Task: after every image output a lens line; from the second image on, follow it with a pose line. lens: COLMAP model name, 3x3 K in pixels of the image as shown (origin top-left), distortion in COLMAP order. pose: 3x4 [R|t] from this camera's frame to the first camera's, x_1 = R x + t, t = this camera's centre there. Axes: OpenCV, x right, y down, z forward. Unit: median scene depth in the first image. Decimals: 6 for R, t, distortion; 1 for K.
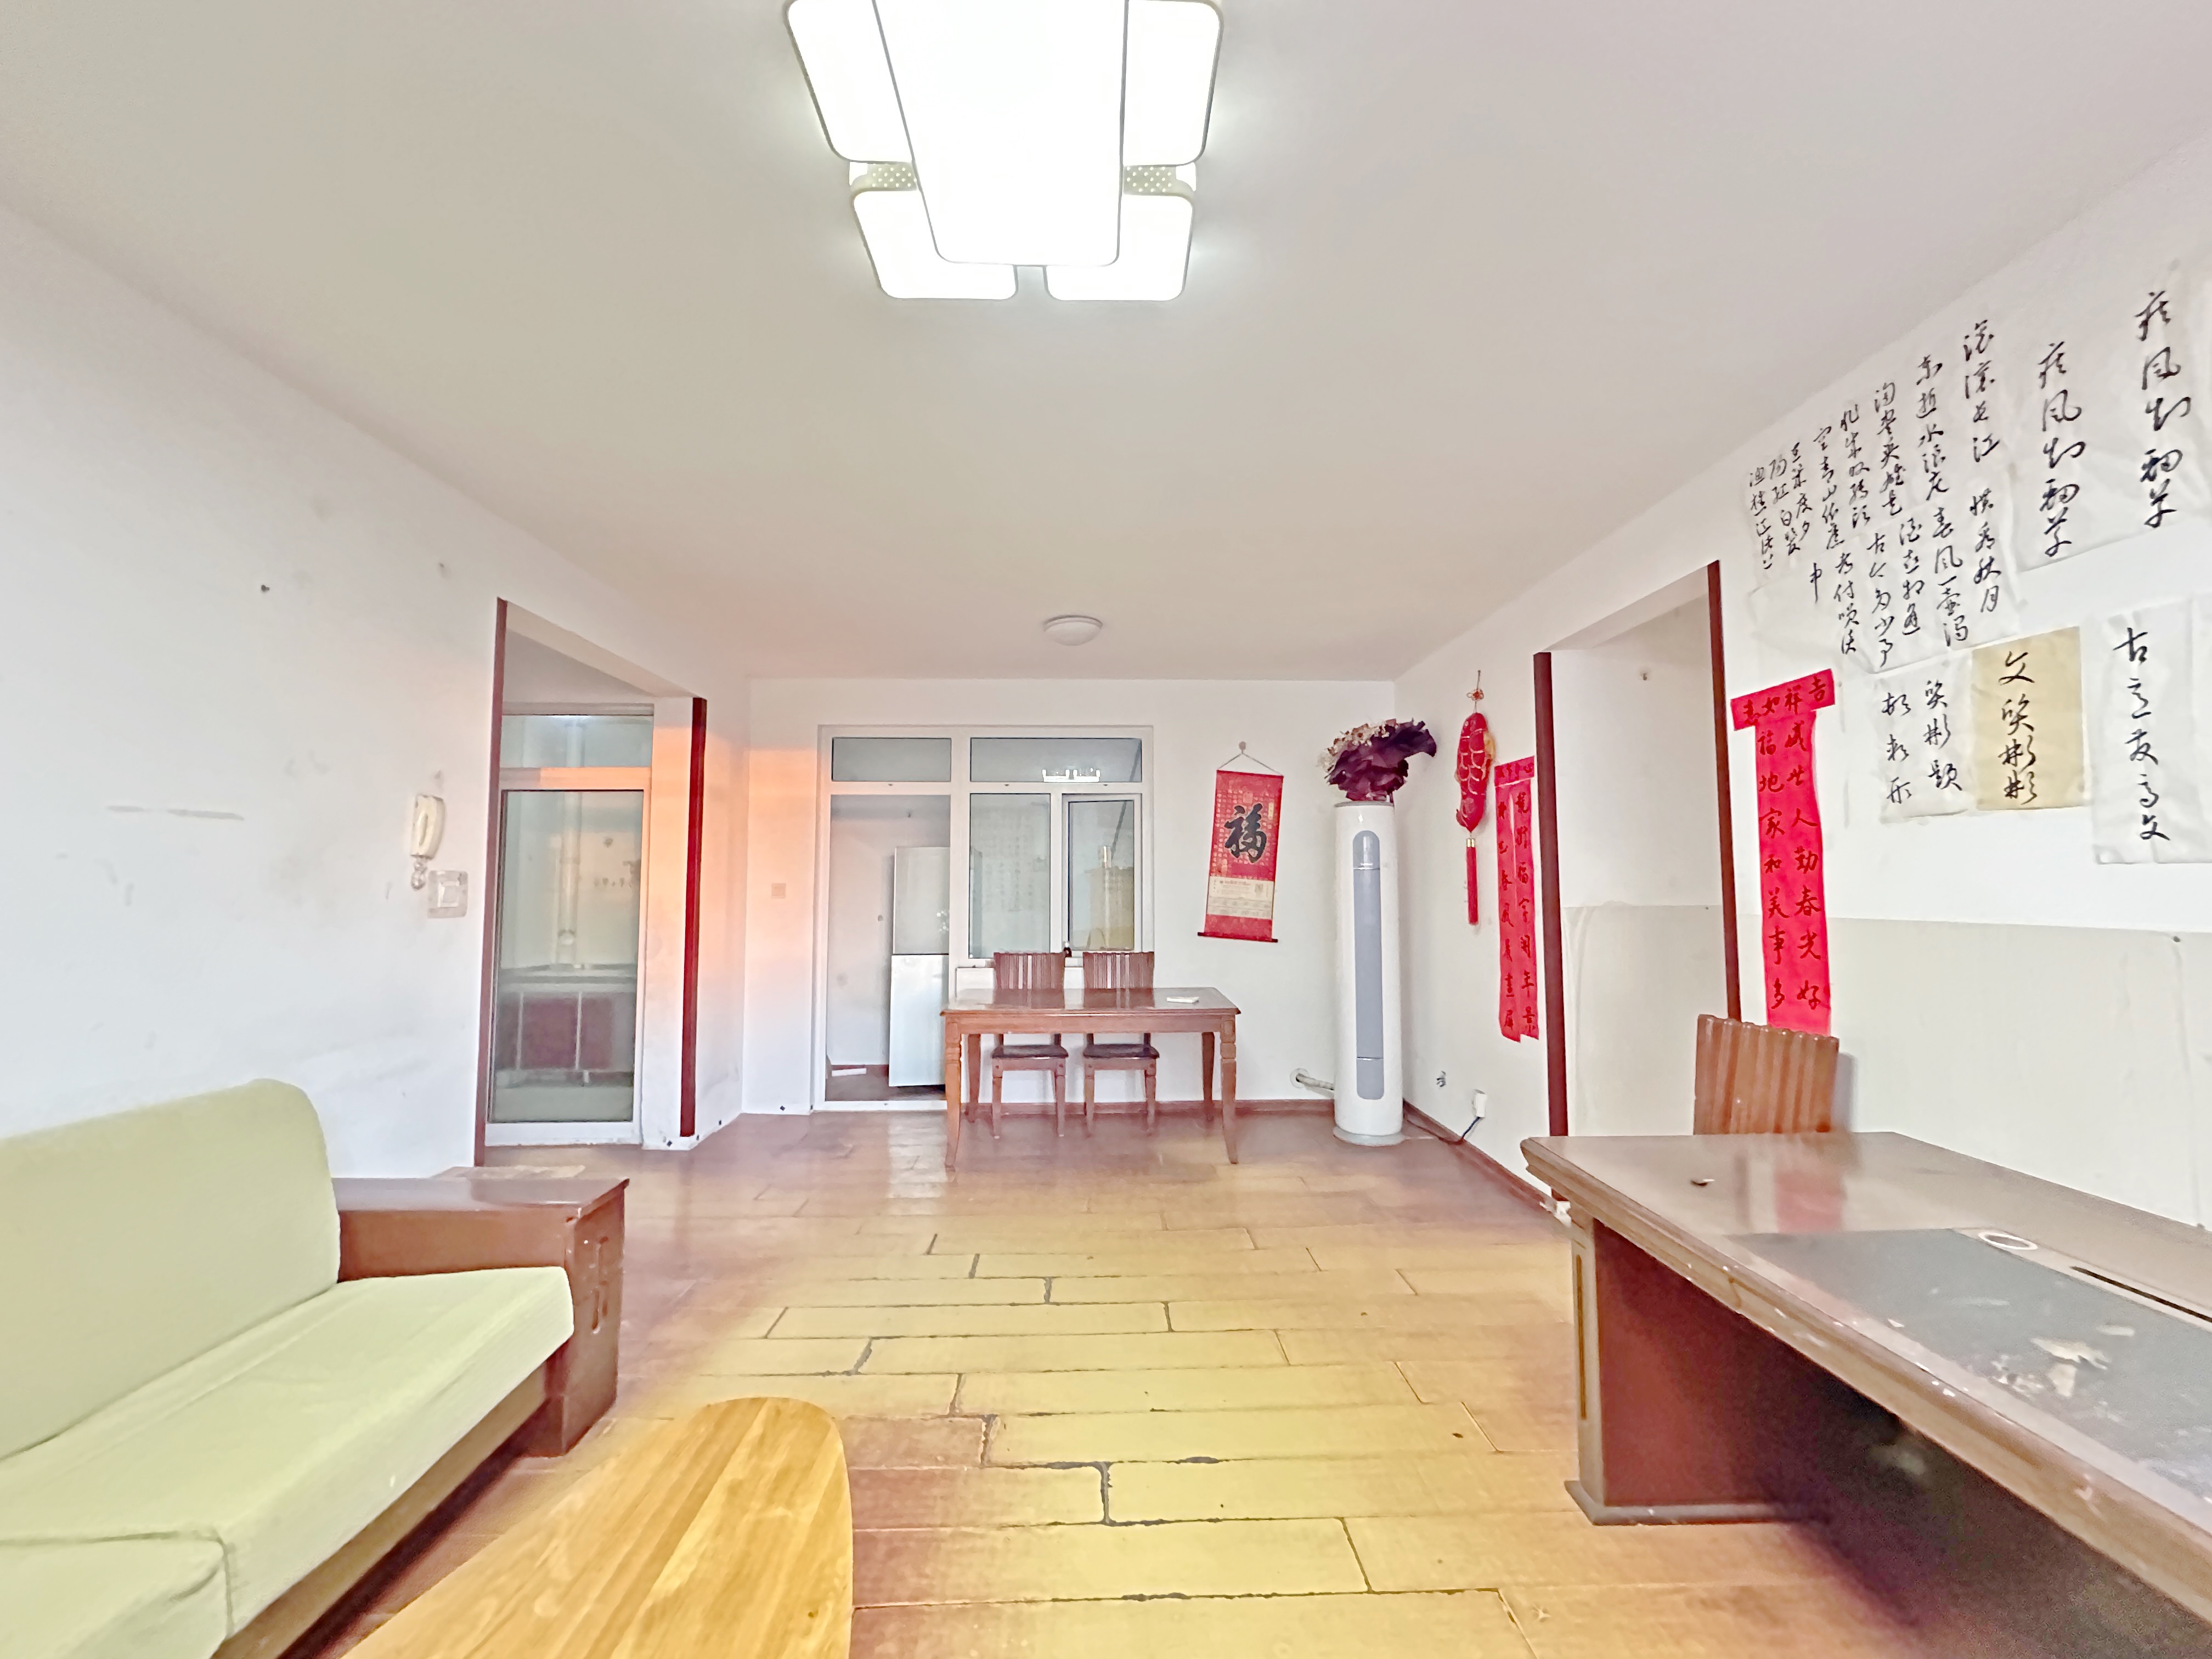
lens RADIAL K [[882.8, 0, 1113.6], [0, 882.8, 824.9], [0, 0, 1]] dist [-0.002557, -0.000056]
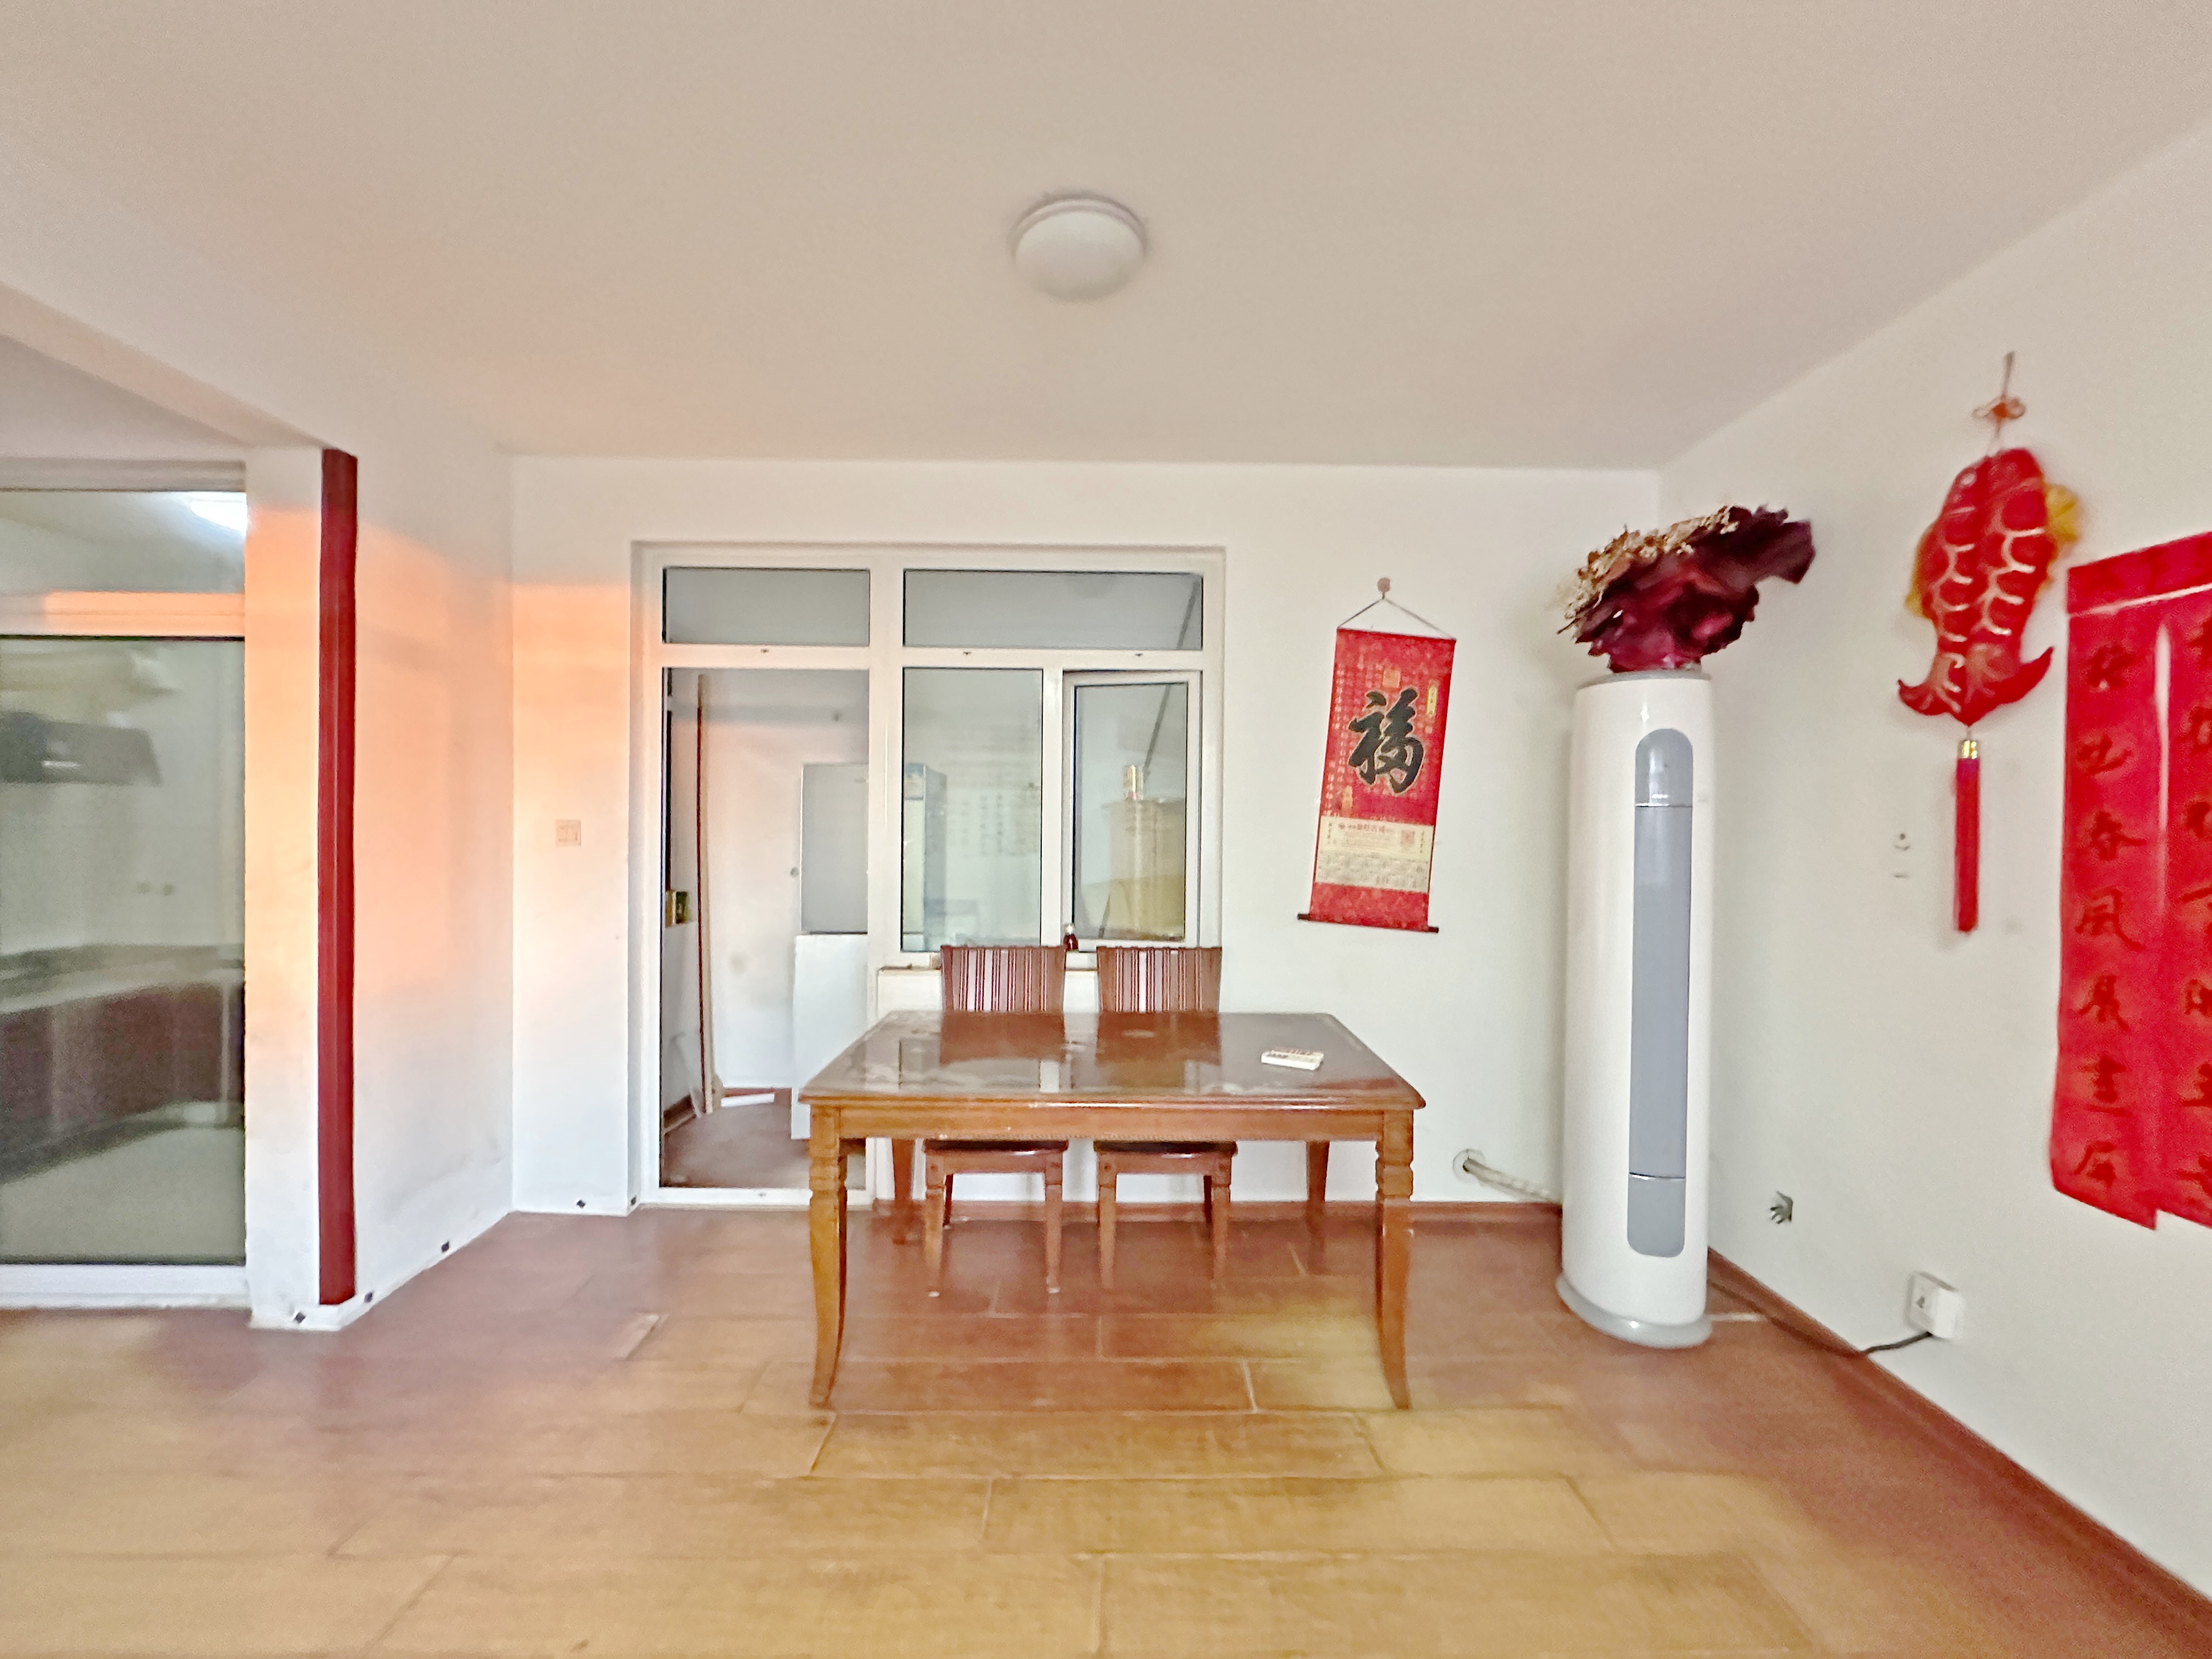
lens RADIAL K [[882.8, 0, 1107.5], [0, 882.8, 824.4], [0, 0, 1]] dist [-0.002557, -0.000056]
pose [[0.999607, 0.011507, -0.025550, -0.014275], [-0.009633, 0.997336, 0.072308, 0.024352], [0.026314, -0.072034, 0.997055, 0.439814]]
